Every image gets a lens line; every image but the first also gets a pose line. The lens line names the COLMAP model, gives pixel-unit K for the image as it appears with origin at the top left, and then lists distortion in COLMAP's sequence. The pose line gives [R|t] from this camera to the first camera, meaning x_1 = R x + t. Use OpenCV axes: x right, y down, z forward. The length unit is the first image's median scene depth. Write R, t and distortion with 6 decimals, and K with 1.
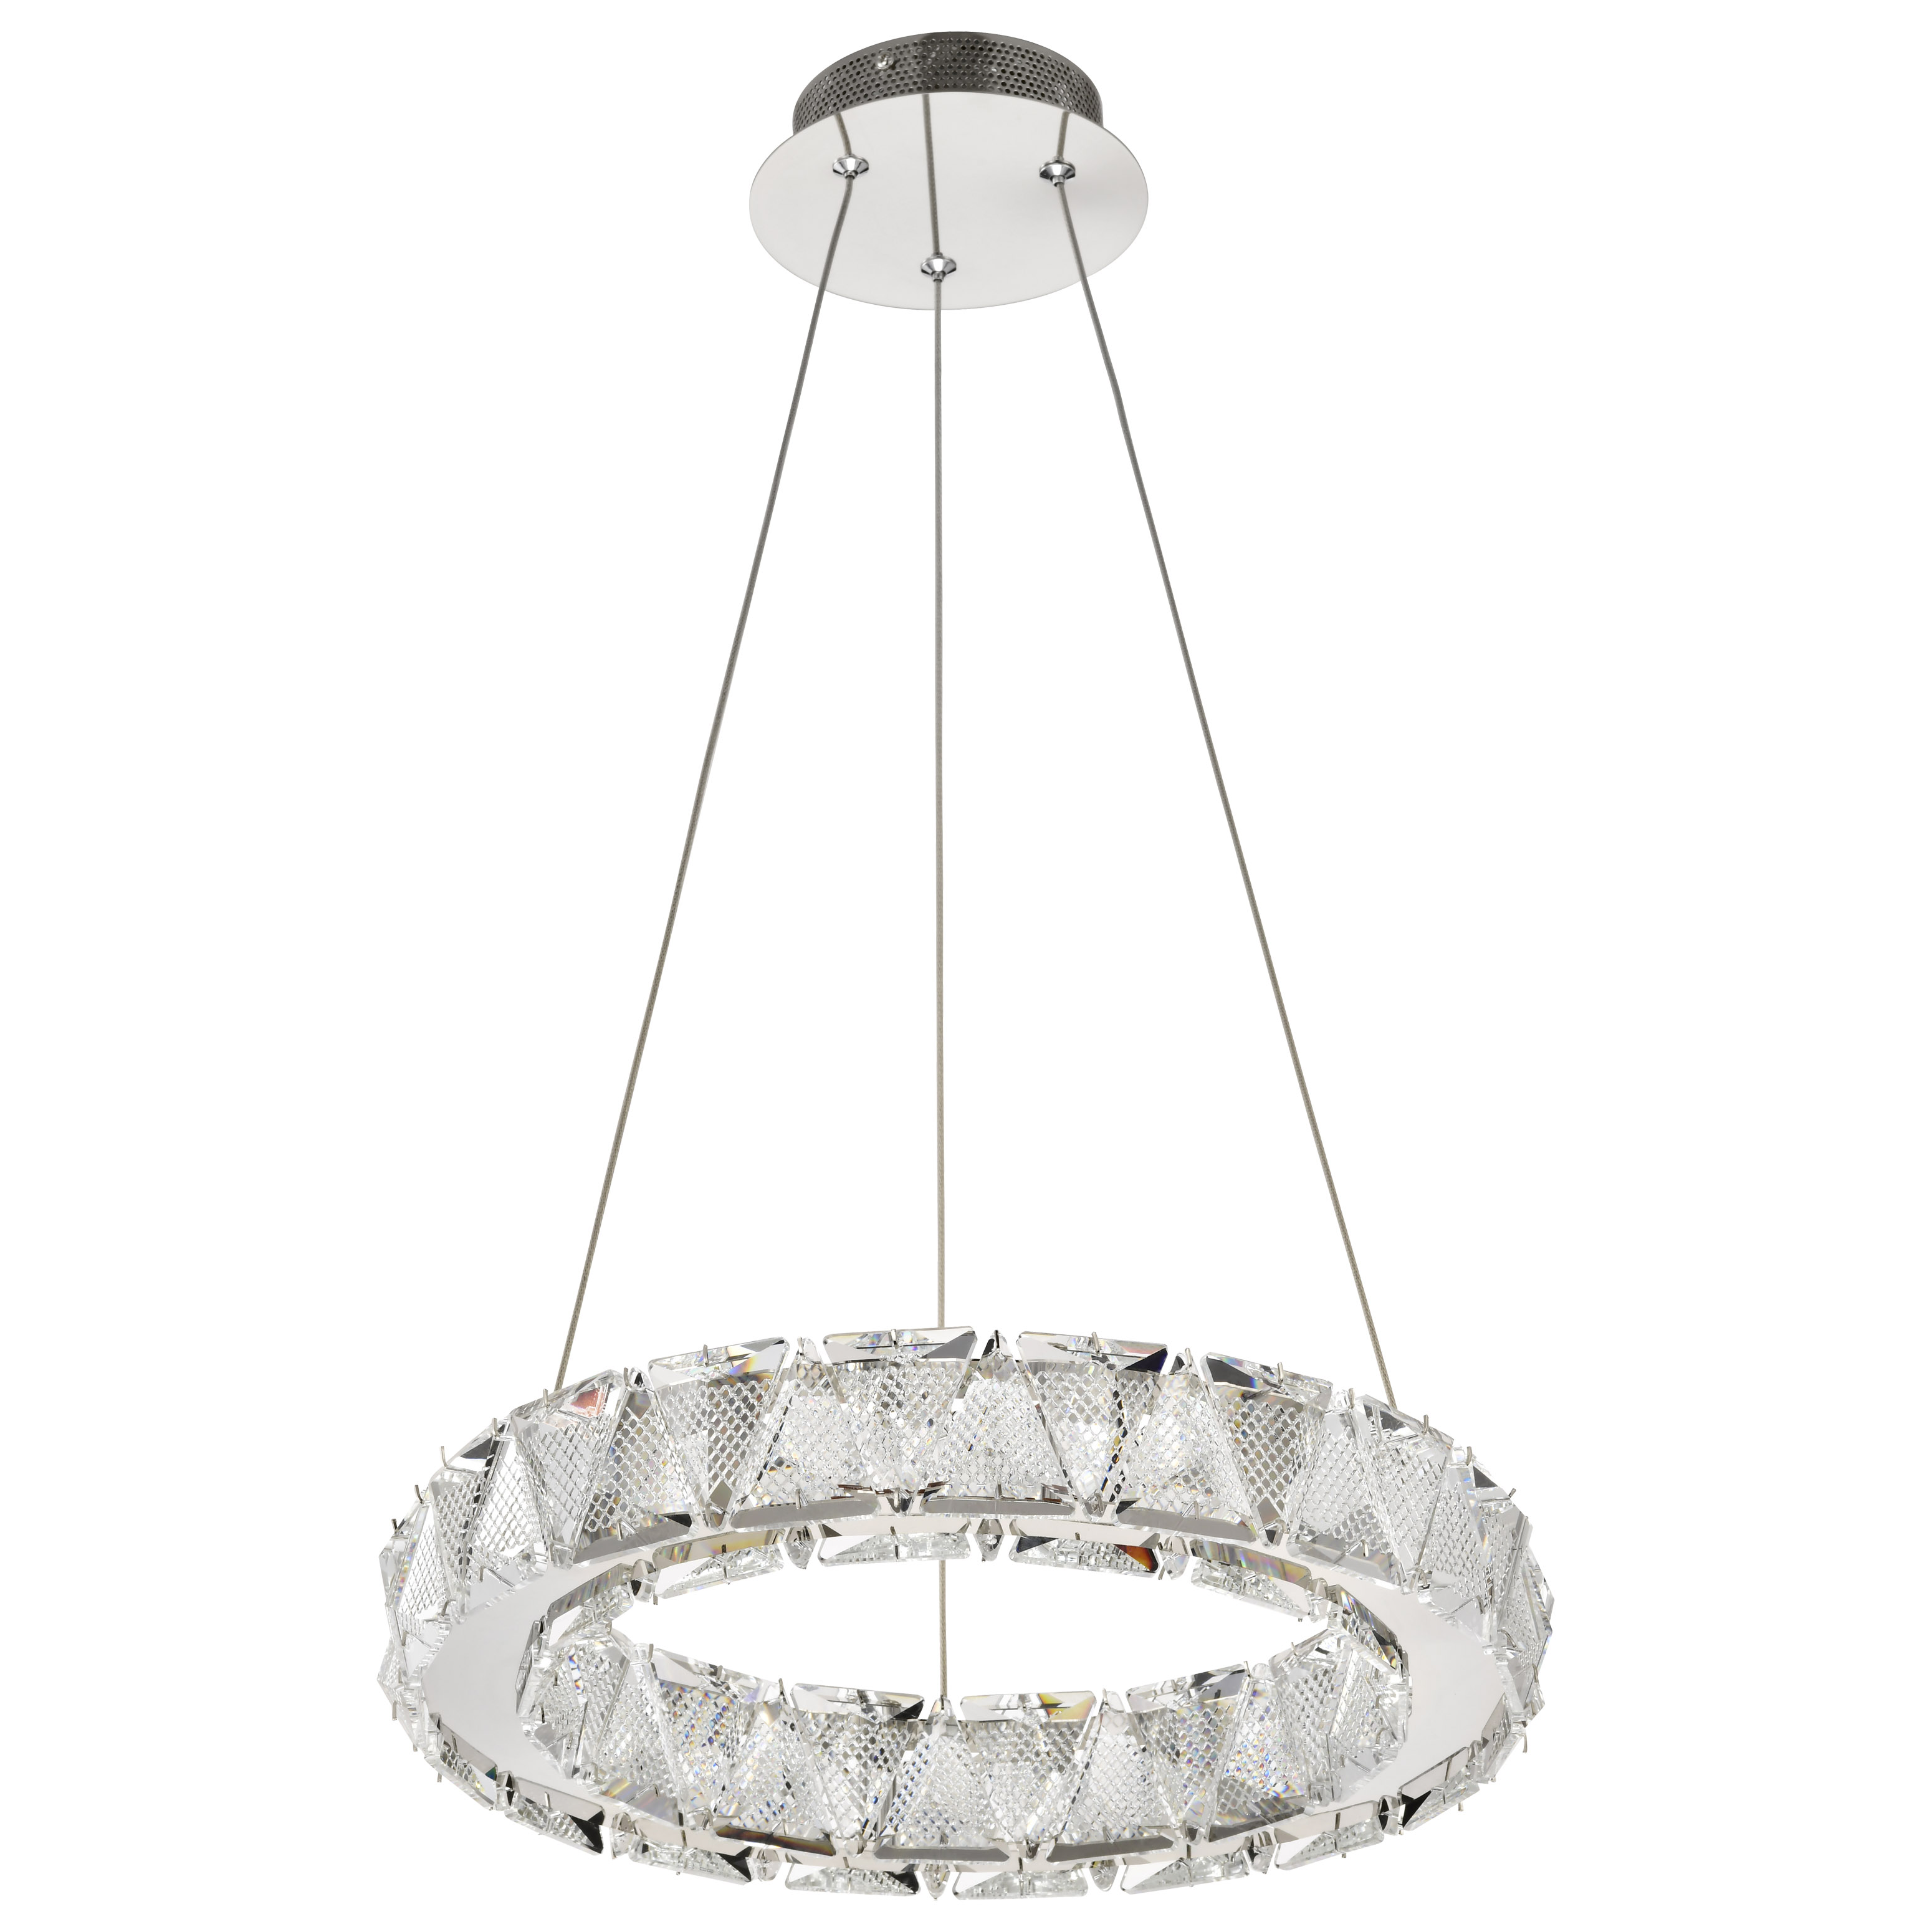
lens RADIAL K [[8316.0, 0, 953.4], [0, 8316.0, 963.6], [0, 0, 1]] dist [0.421319, 0.000000]
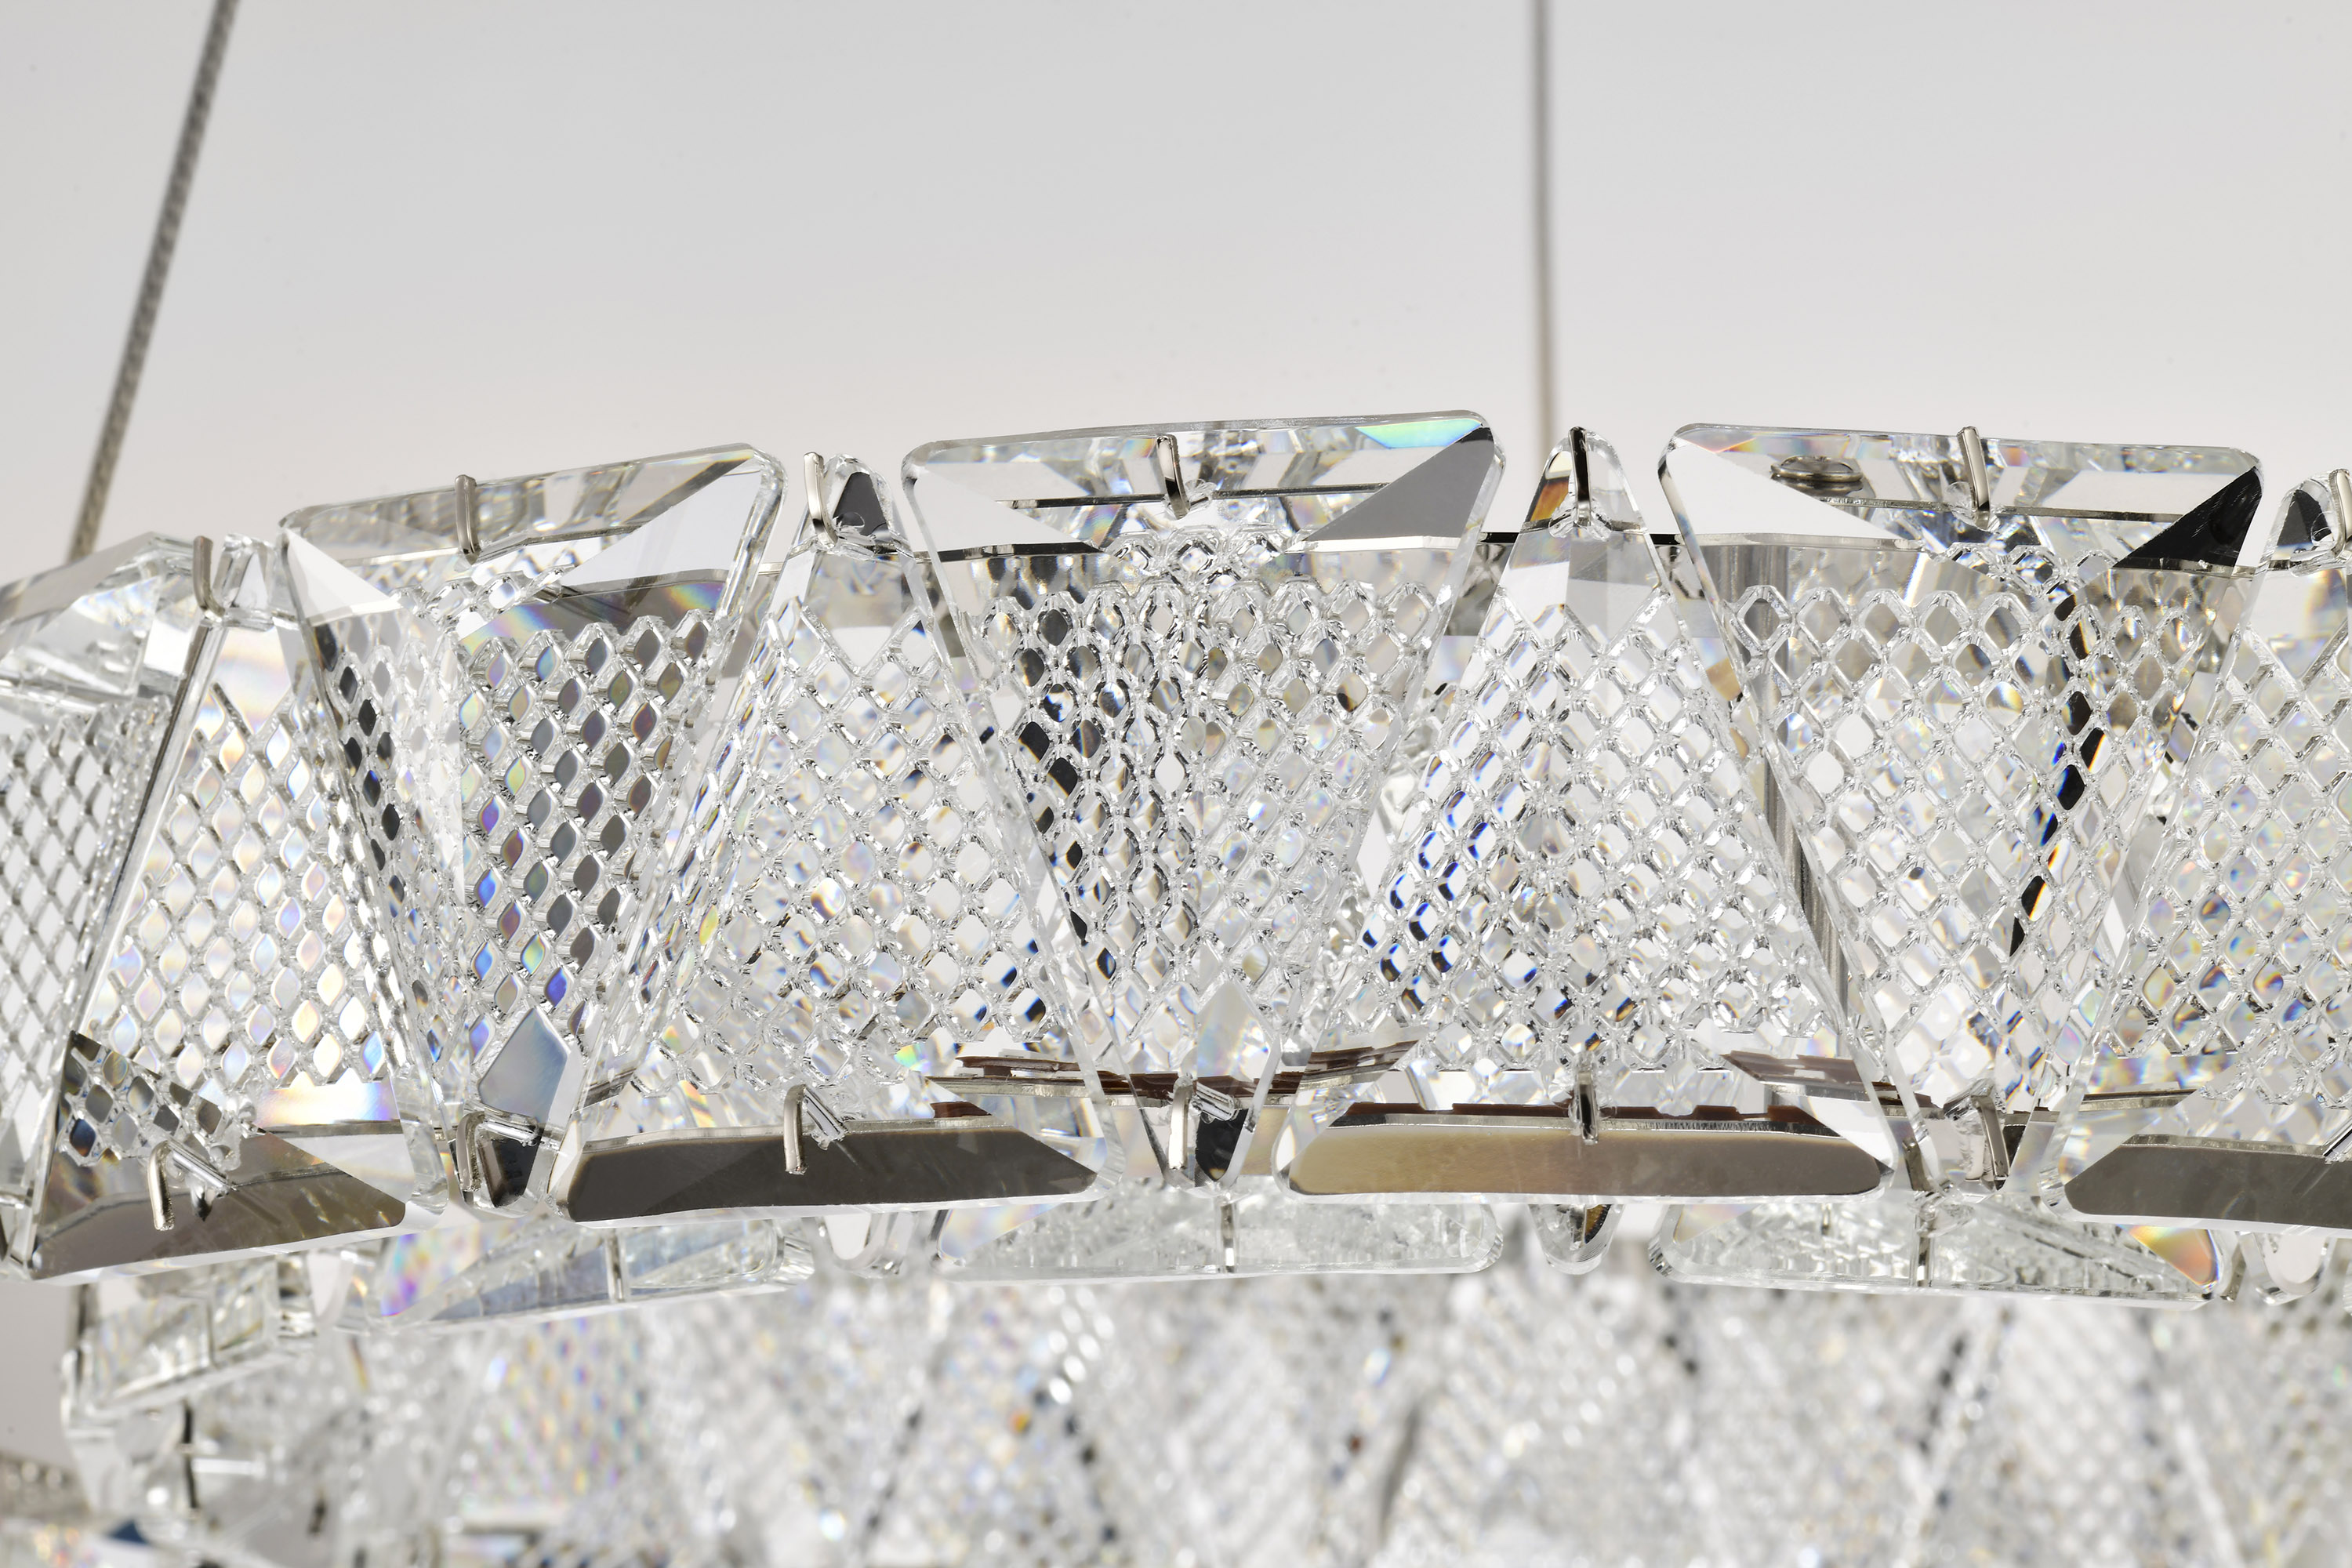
lens RADIAL K [[8165.7, 0, 1183.2], [0, 8165.7, 772.2], [0, 0, 1]] dist [0.083710, 0.000000]
pose [[0.995821, -0.009922, -0.090789, 0.014520], [0.029817, 0.974930, 0.220504, -0.000635], [0.086325, -0.222289, 0.971152, 0.702652]]
